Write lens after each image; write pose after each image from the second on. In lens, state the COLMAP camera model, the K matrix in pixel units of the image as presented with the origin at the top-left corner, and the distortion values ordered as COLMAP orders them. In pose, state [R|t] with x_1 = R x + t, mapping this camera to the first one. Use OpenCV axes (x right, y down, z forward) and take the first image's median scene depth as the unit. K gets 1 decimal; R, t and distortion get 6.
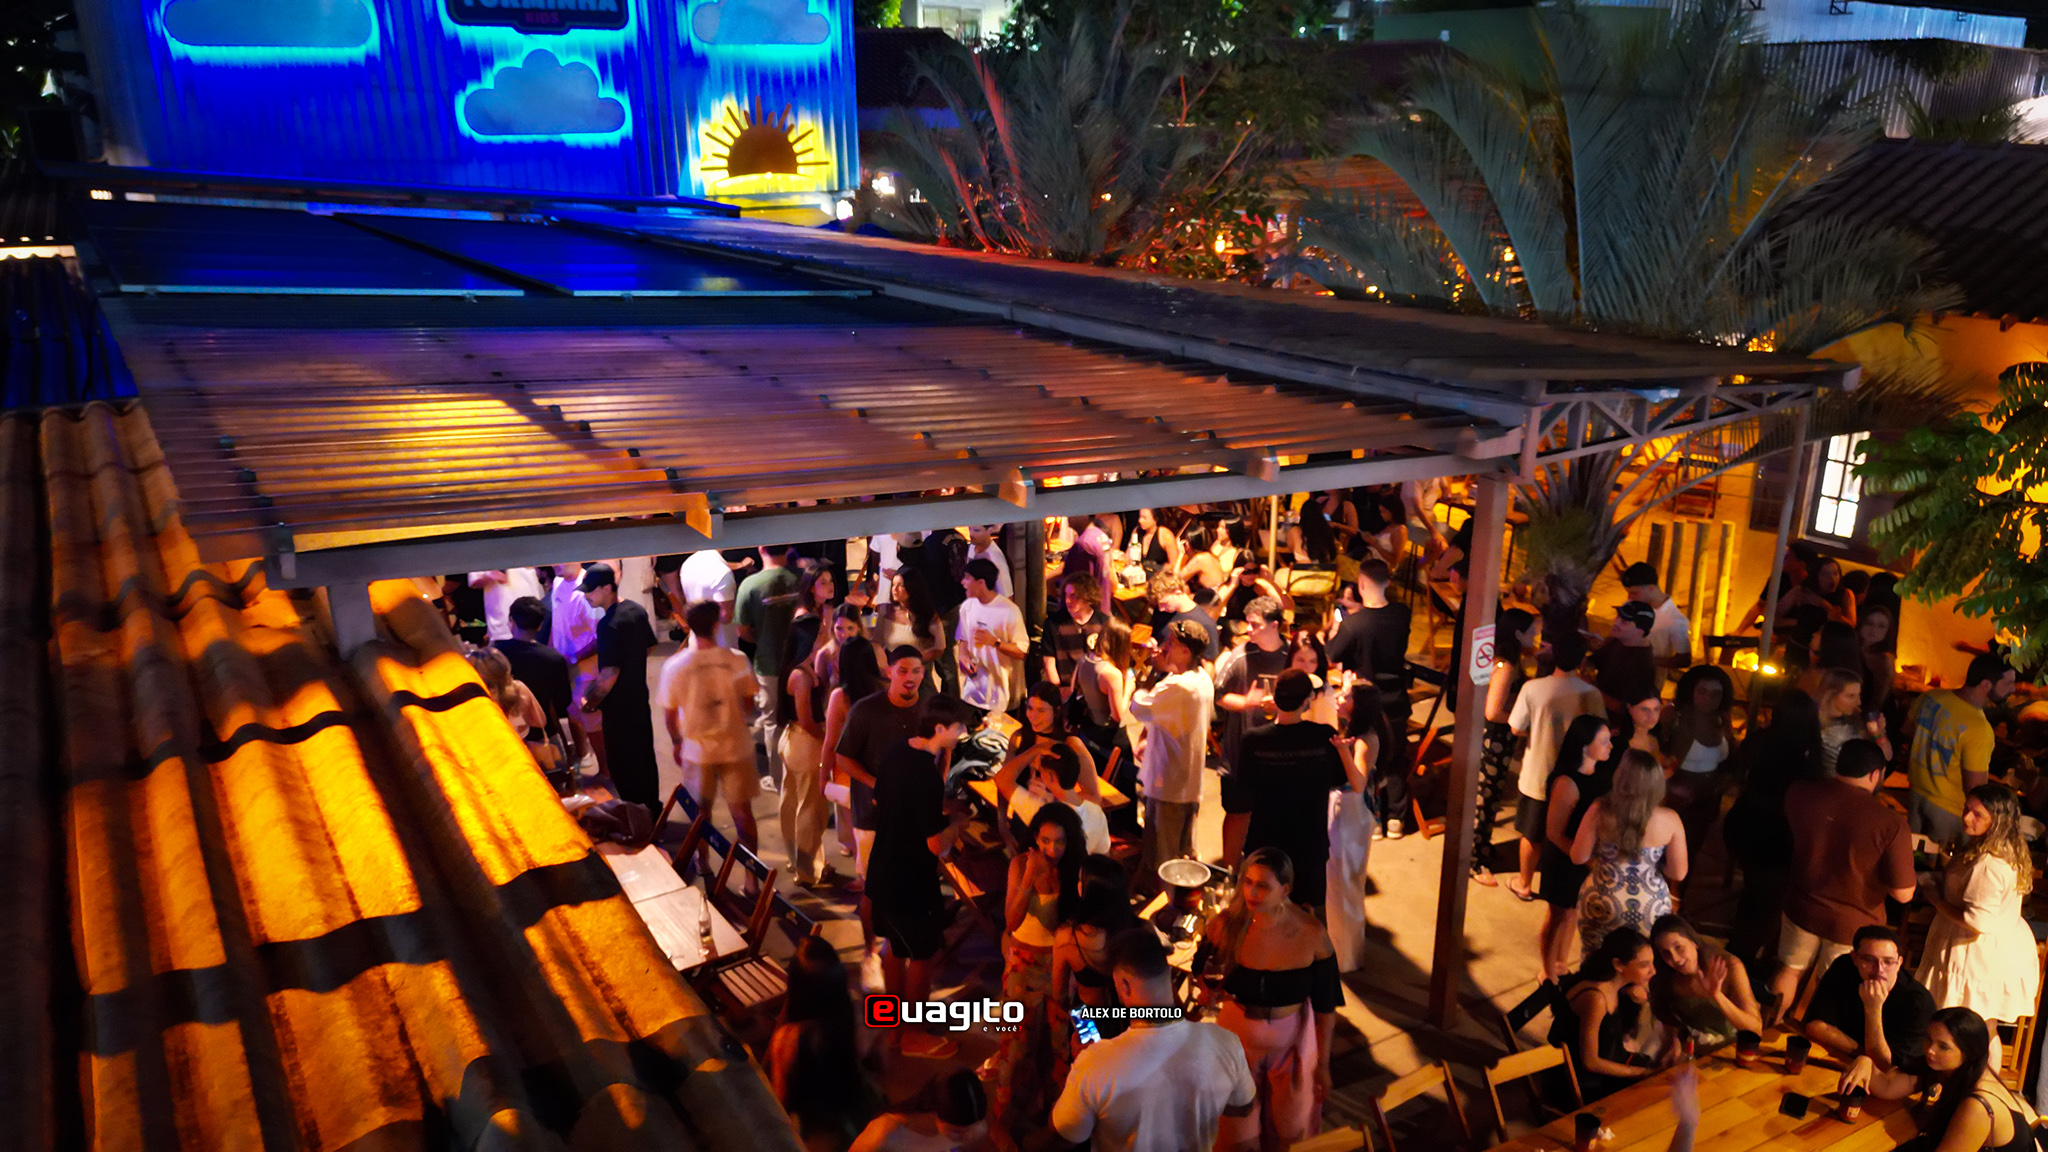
lens RADIAL K [[1470.1, 0, 1025.0], [0, 1470.1, 580.9], [0, 0, 1]] dist [0.074177, -0.065237]
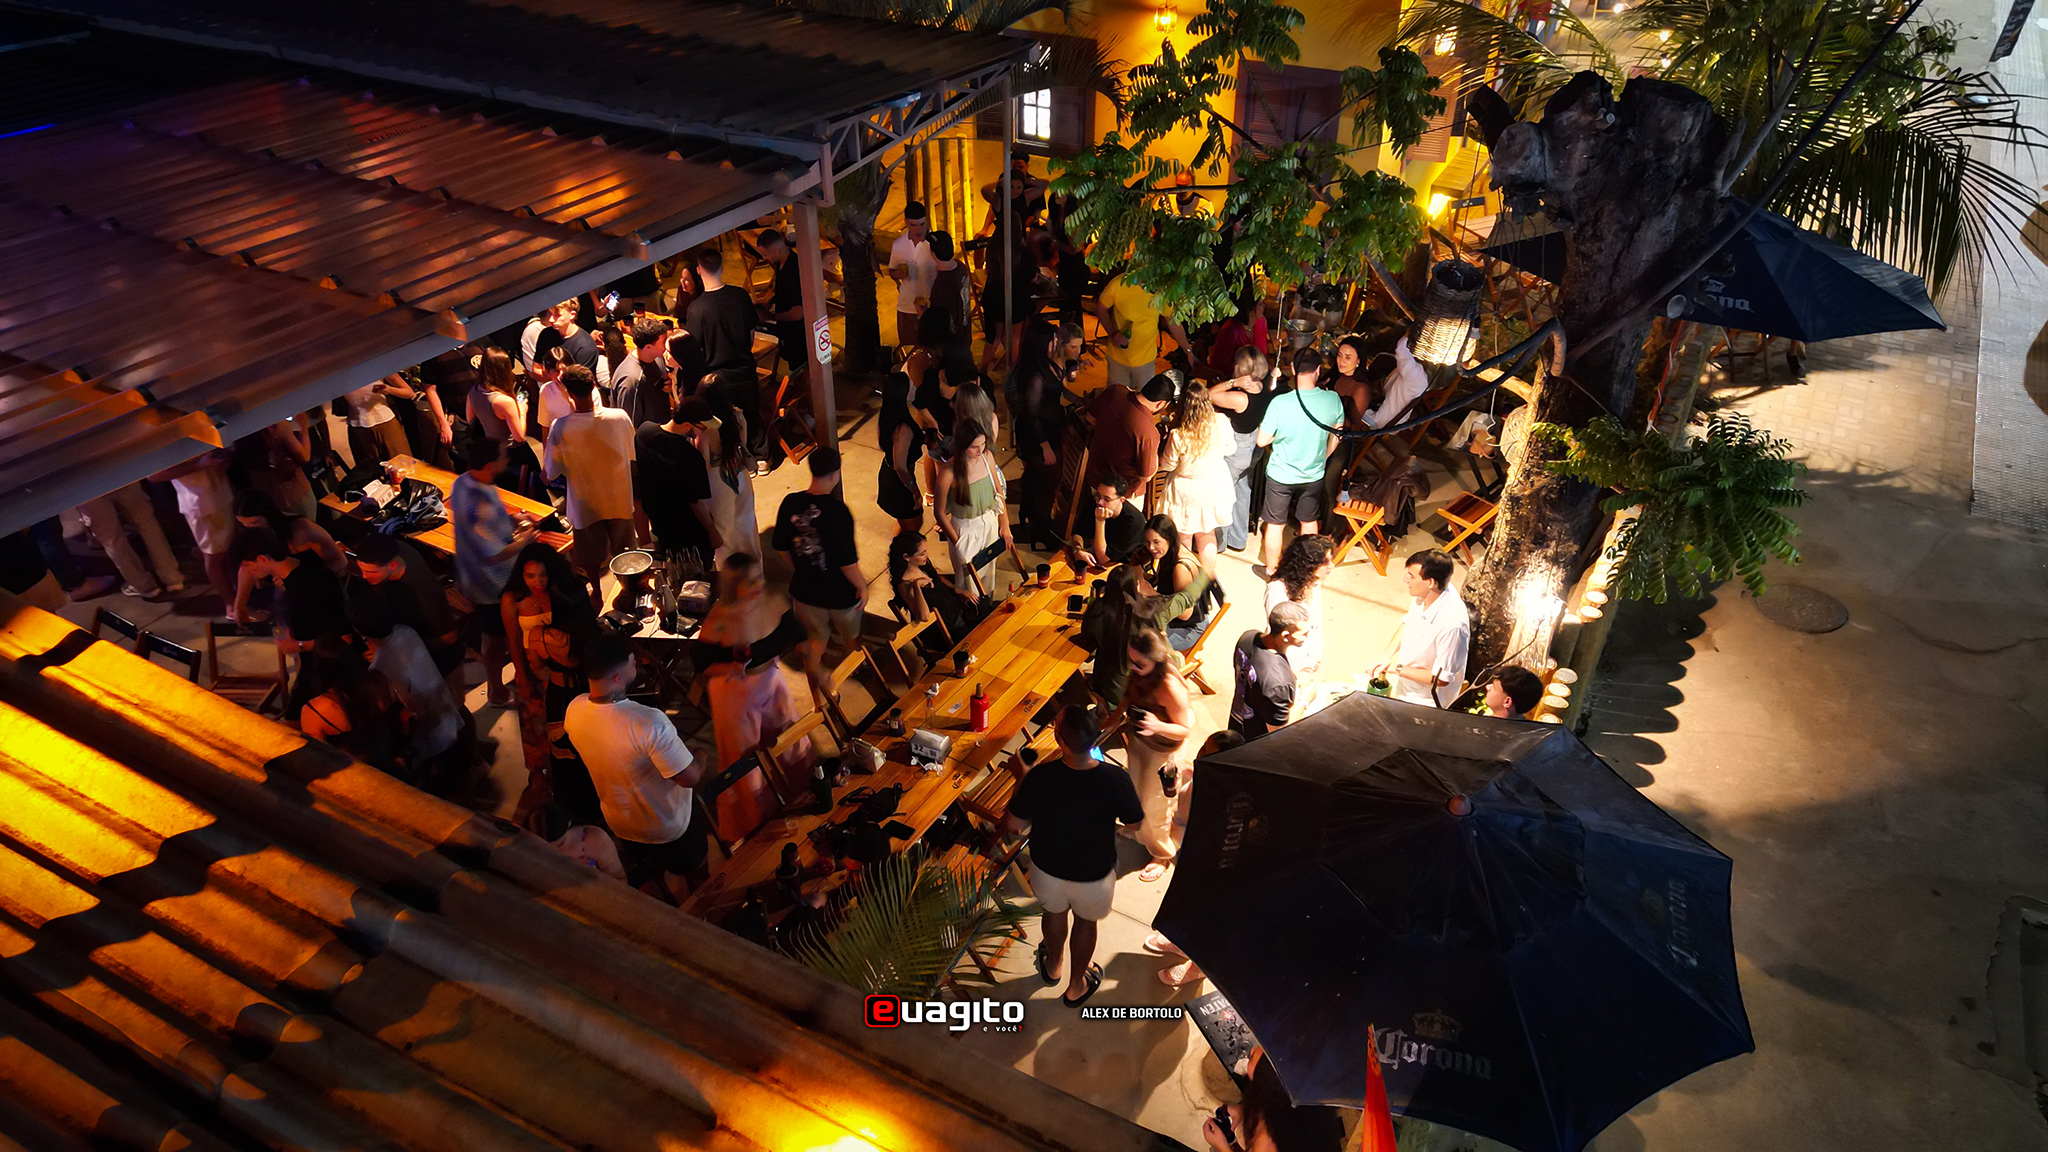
lens RADIAL K [[1450.7, 0, 1045.8], [0, 1450.7, 576.6], [0, 0, 1]] dist [0.093207, -0.083945]
pose [[0.866503, -0.281588, 0.412167, -0.056487], [0.151199, 0.934969, 0.320893, -0.074902], [-0.475723, -0.215735, 0.852729, -0.118000]]
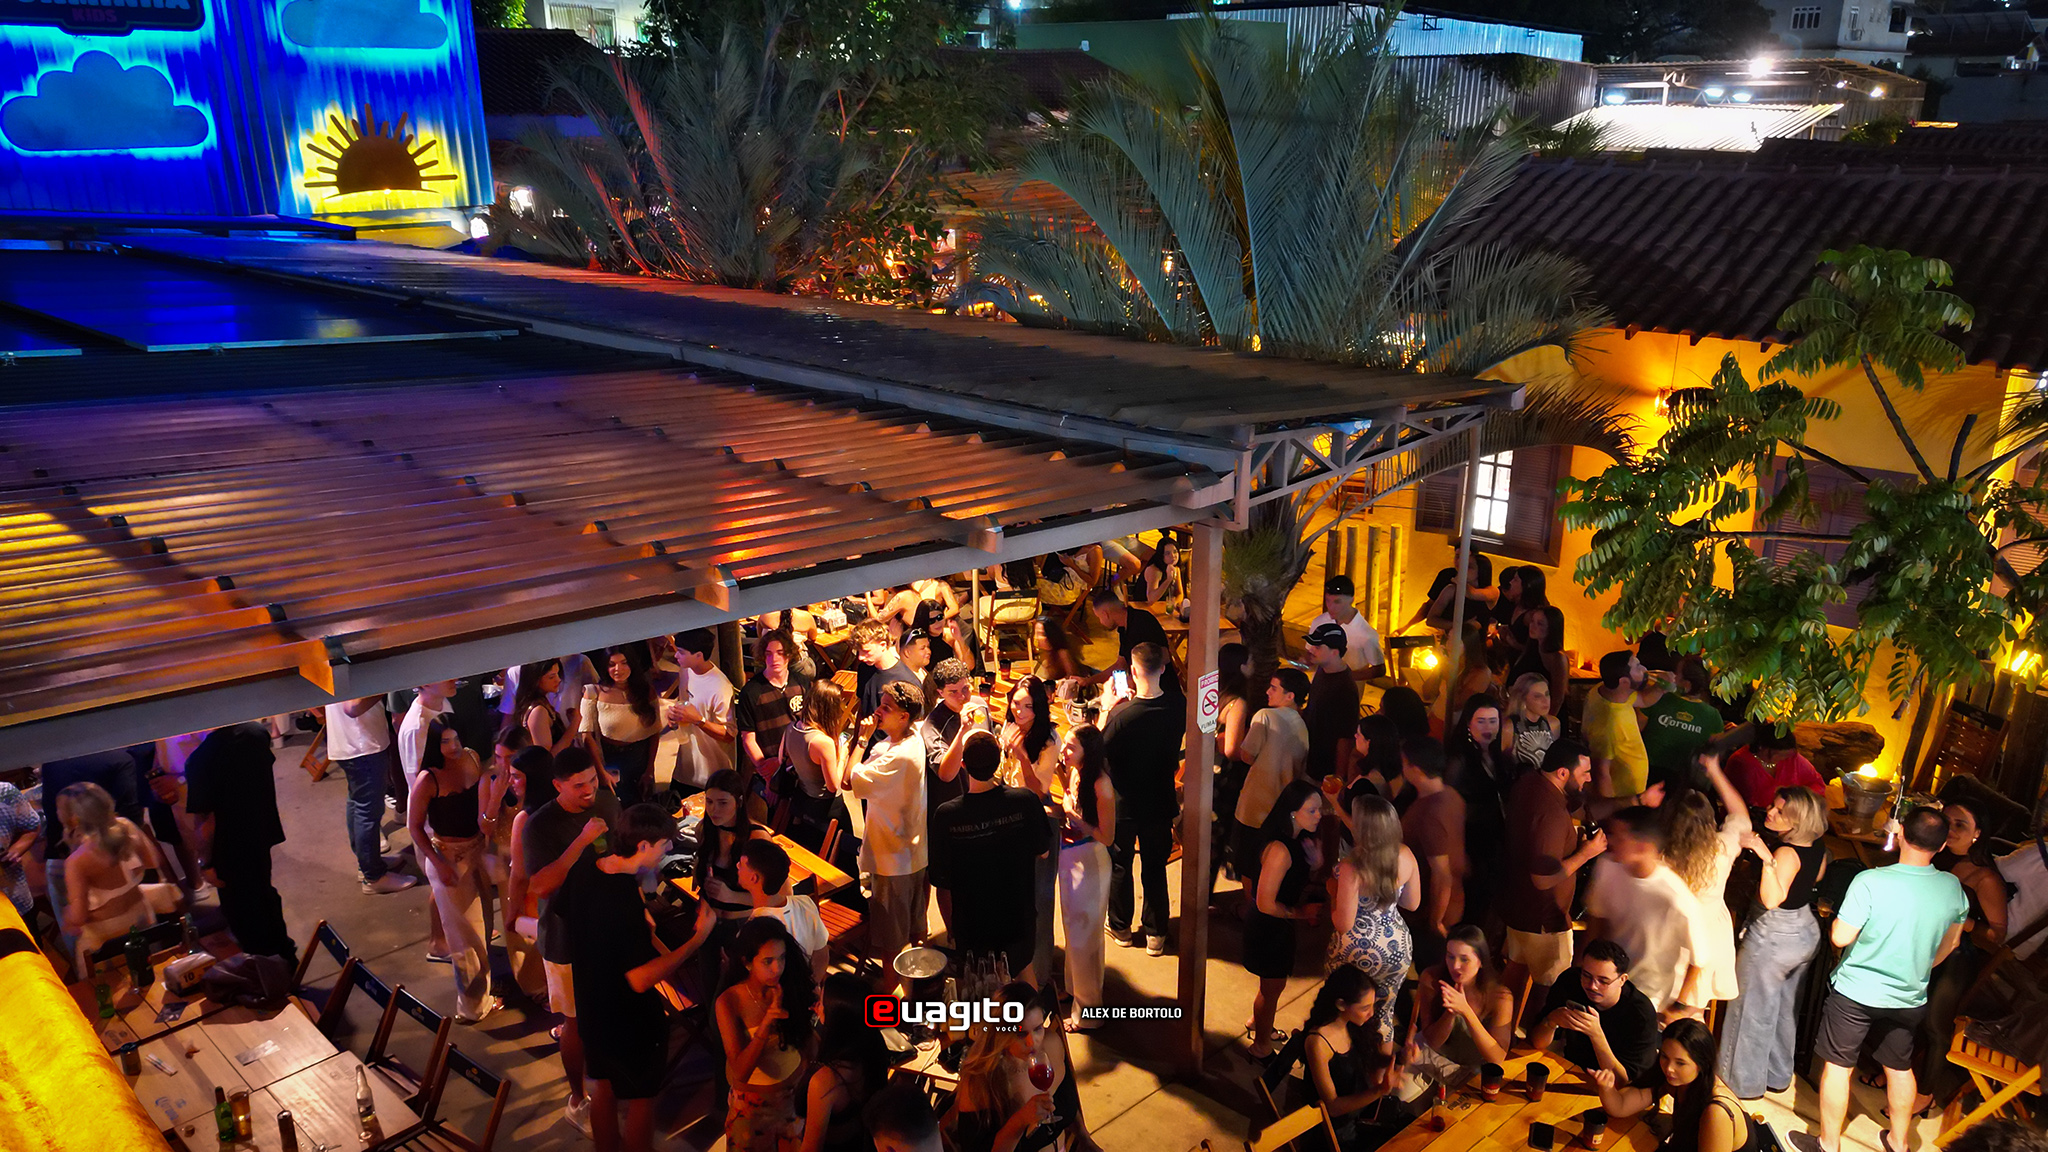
lens RADIAL K [[1470.1, 0, 1025.0], [0, 1470.1, 580.9], [0, 0, 1]] dist [0.074177, -0.065237]
pose [[0.974653, -0.068394, 0.213012, -0.005159], [0.068651, 0.997621, 0.006200, -0.024417], [-0.212929, 0.008581, 0.977030, 0.043536]]
